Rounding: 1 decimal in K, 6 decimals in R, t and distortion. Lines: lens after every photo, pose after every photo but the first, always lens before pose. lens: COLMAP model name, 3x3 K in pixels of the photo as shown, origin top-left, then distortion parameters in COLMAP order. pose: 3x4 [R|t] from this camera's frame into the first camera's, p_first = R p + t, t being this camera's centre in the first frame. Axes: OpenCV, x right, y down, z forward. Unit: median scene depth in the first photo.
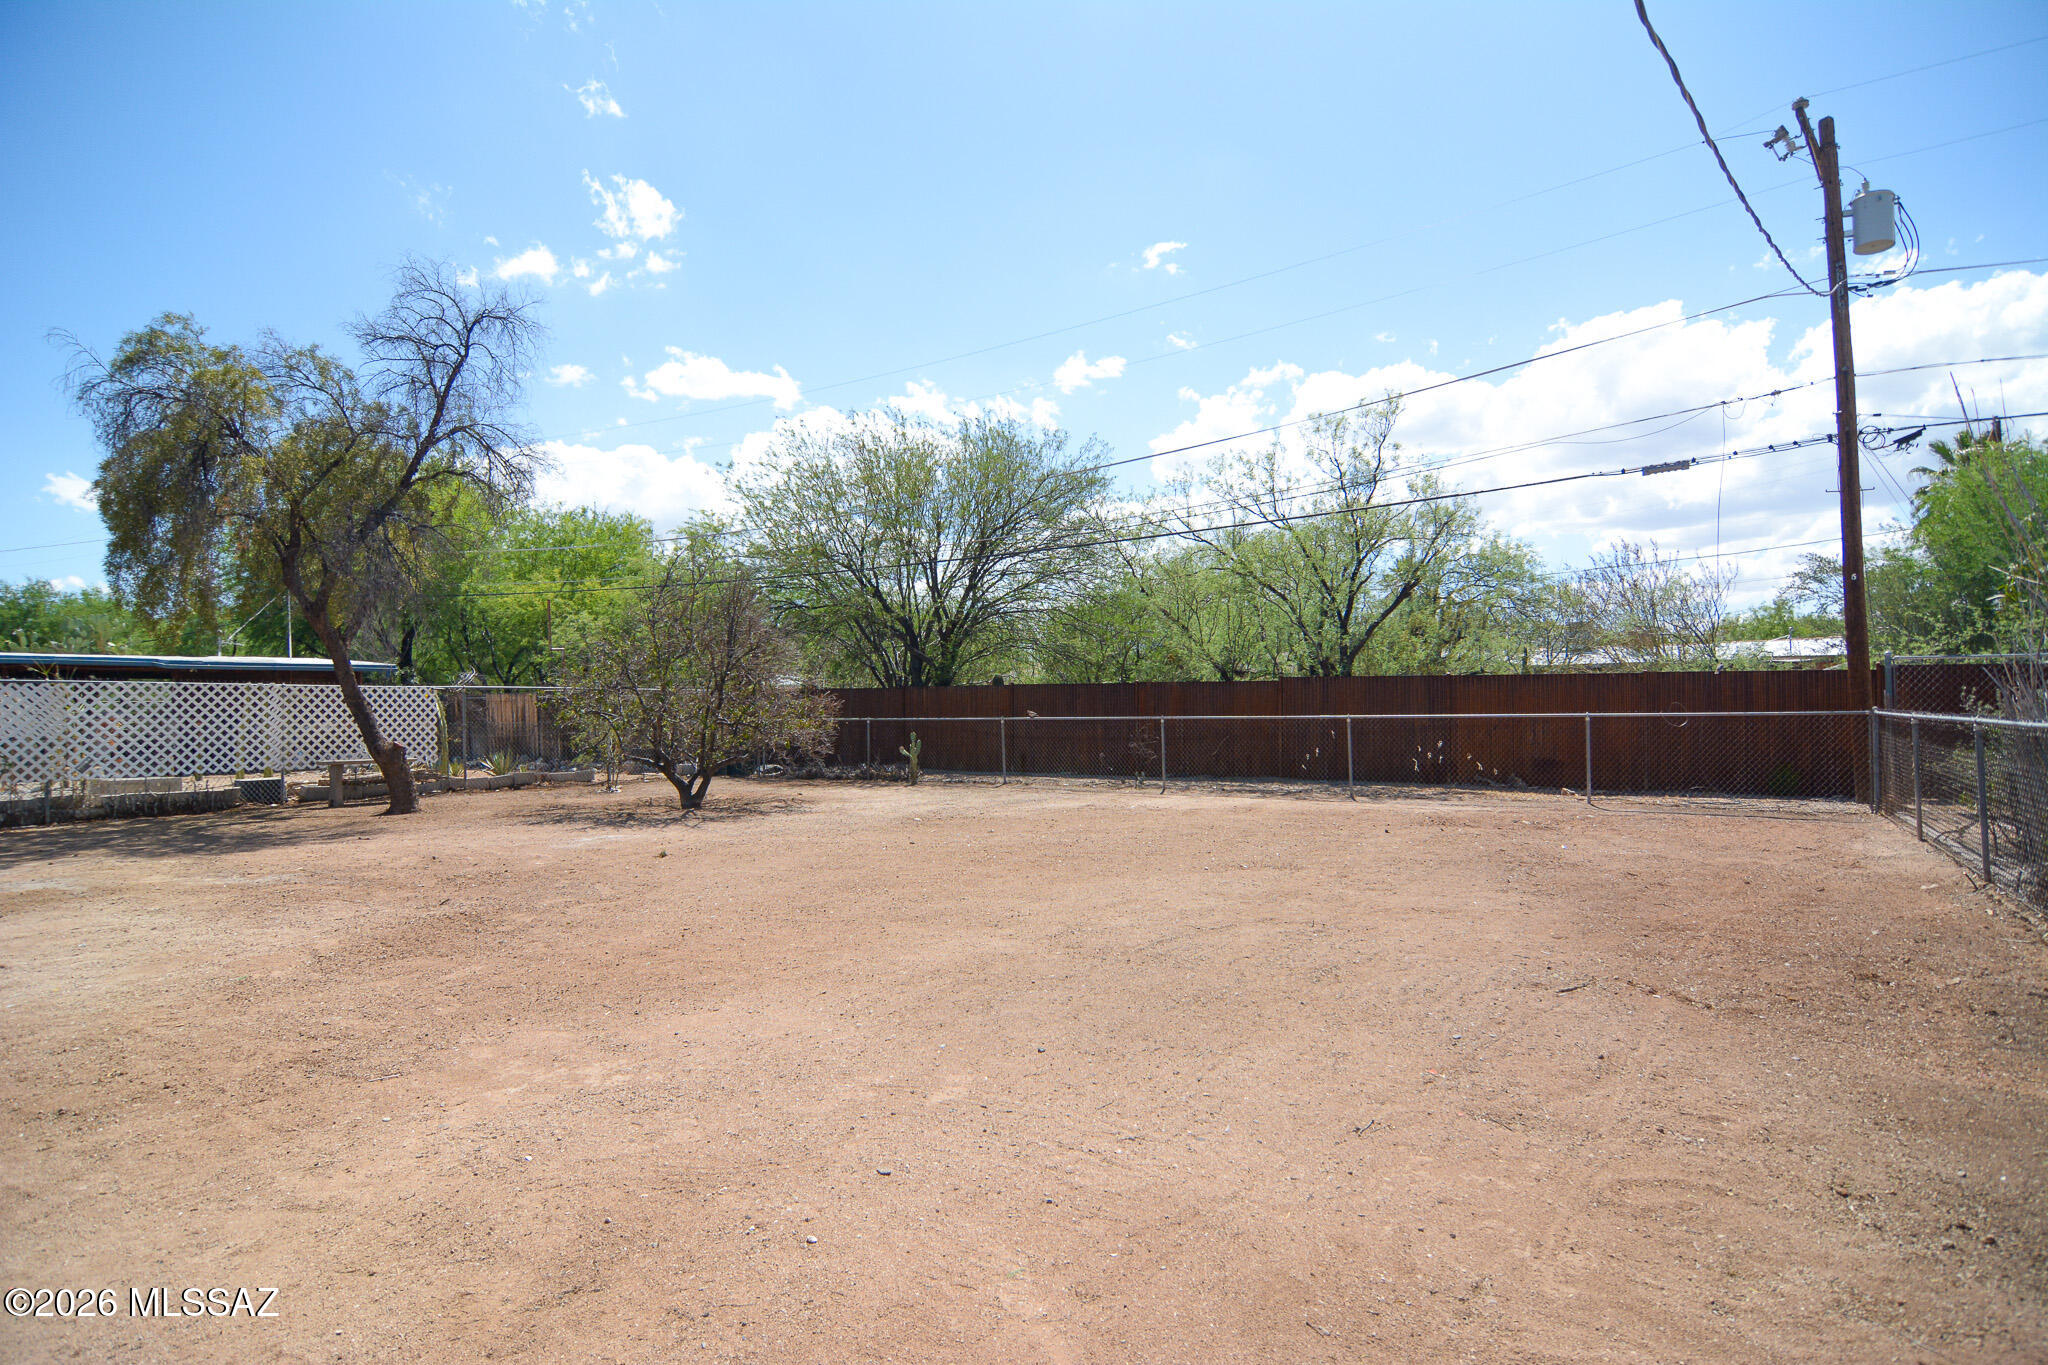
lens RADIAL K [[1103.2, 0, 1020.1], [0, 1103.2, 687.9], [0, 0, 1]] dist [-0.007672, -0.004626]
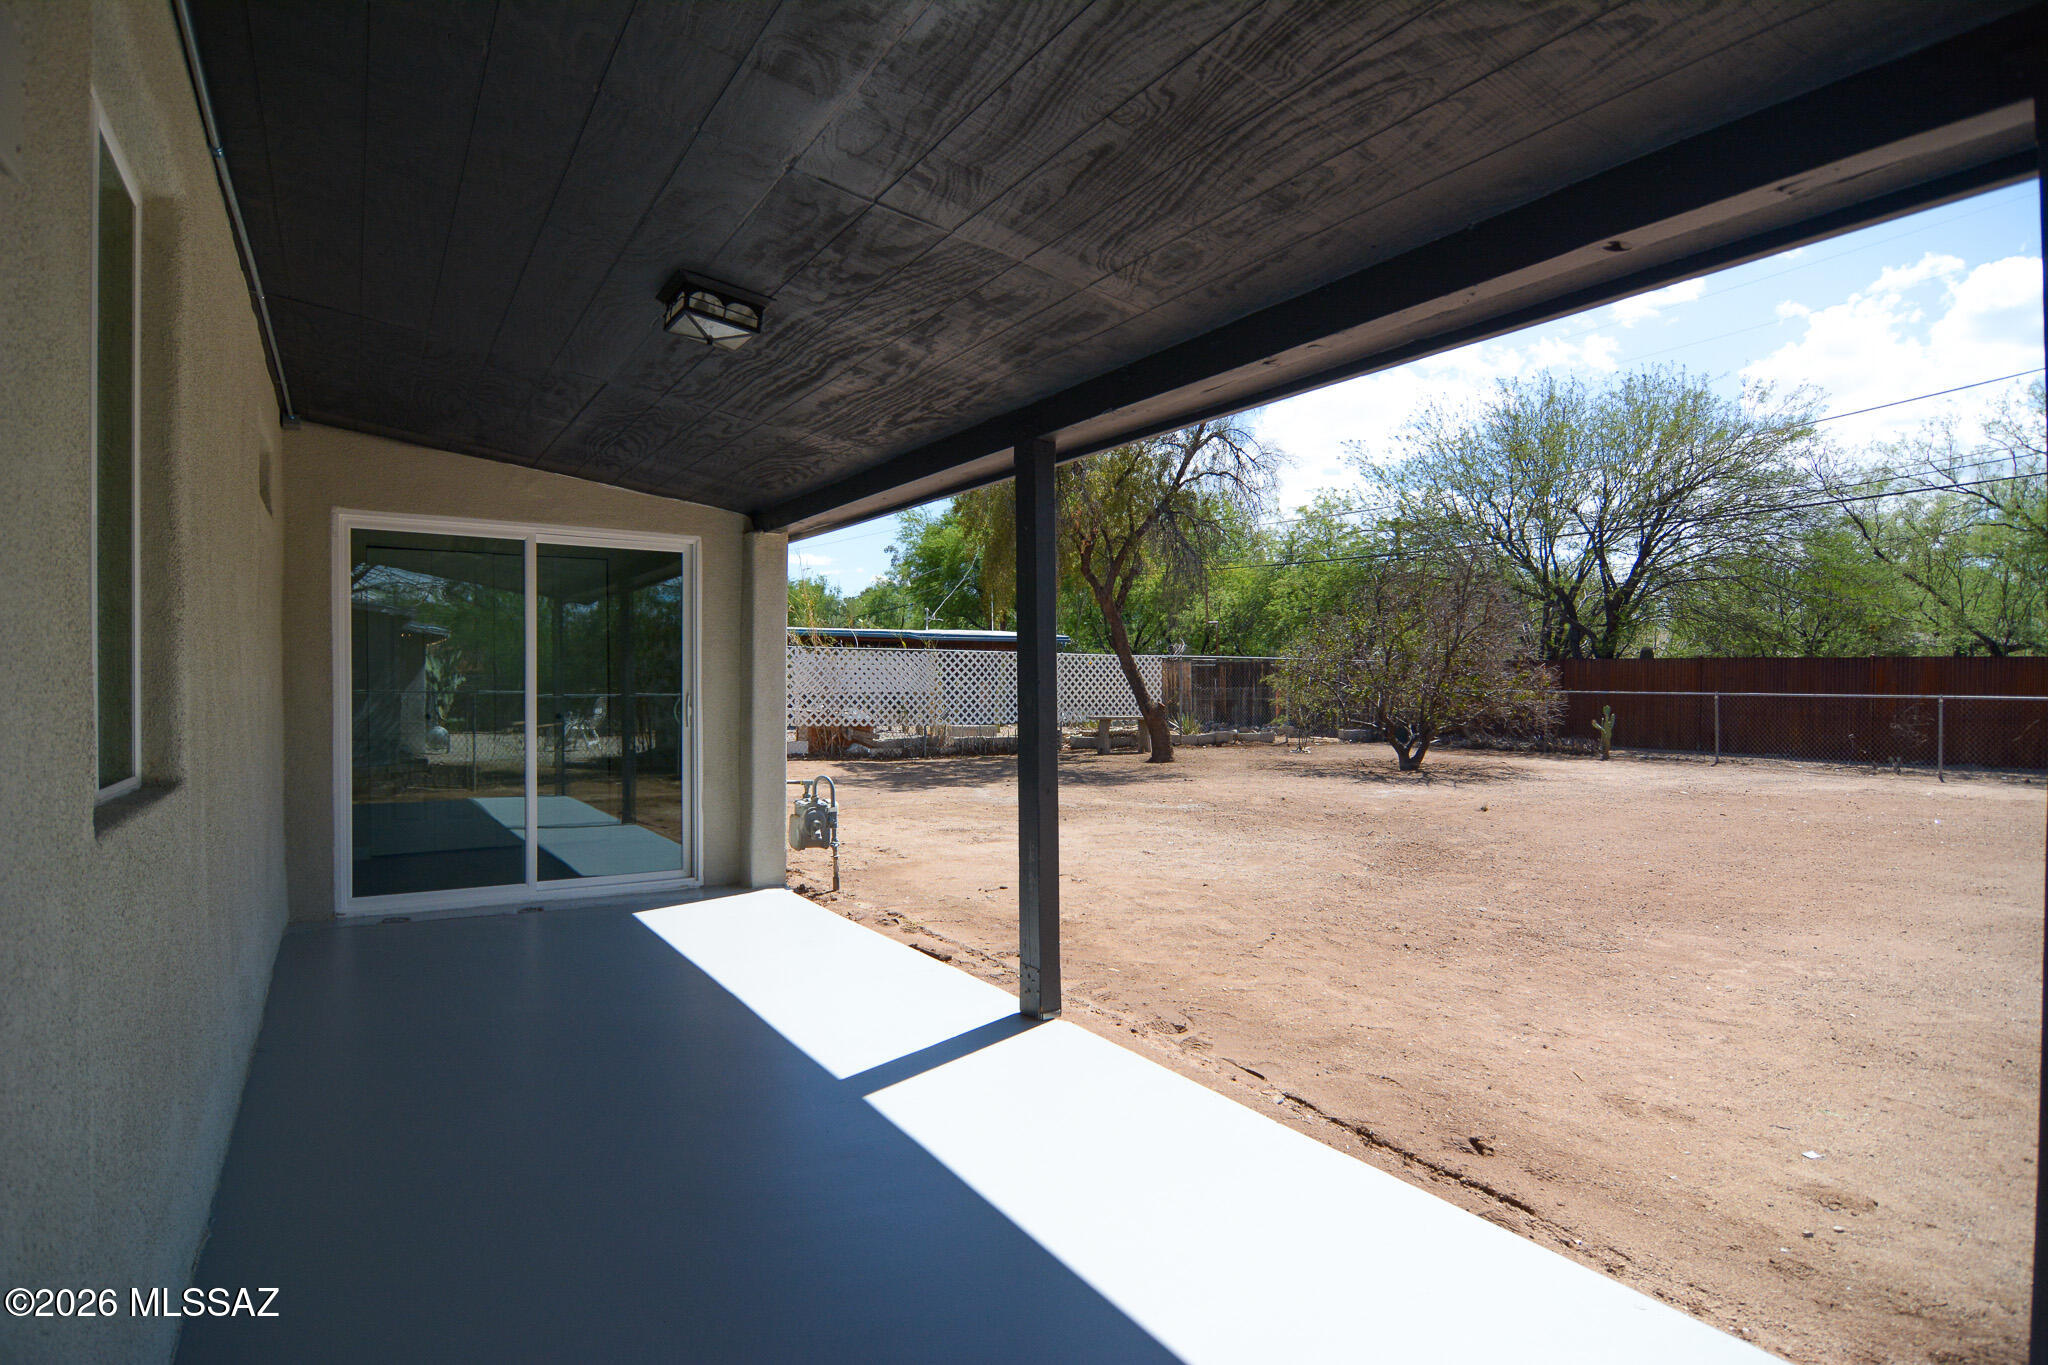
lens RADIAL K [[1103.2, 0, 1024.5], [0, 1103.2, 677.1], [0, 0, 1]] dist [-0.007672, -0.004626]
pose [[0.899788, 0.015962, -0.436035, -0.168089], [-0.008280, 0.999775, 0.019513, -0.000532], [0.436249, -0.013947, 0.899718, -0.136904]]
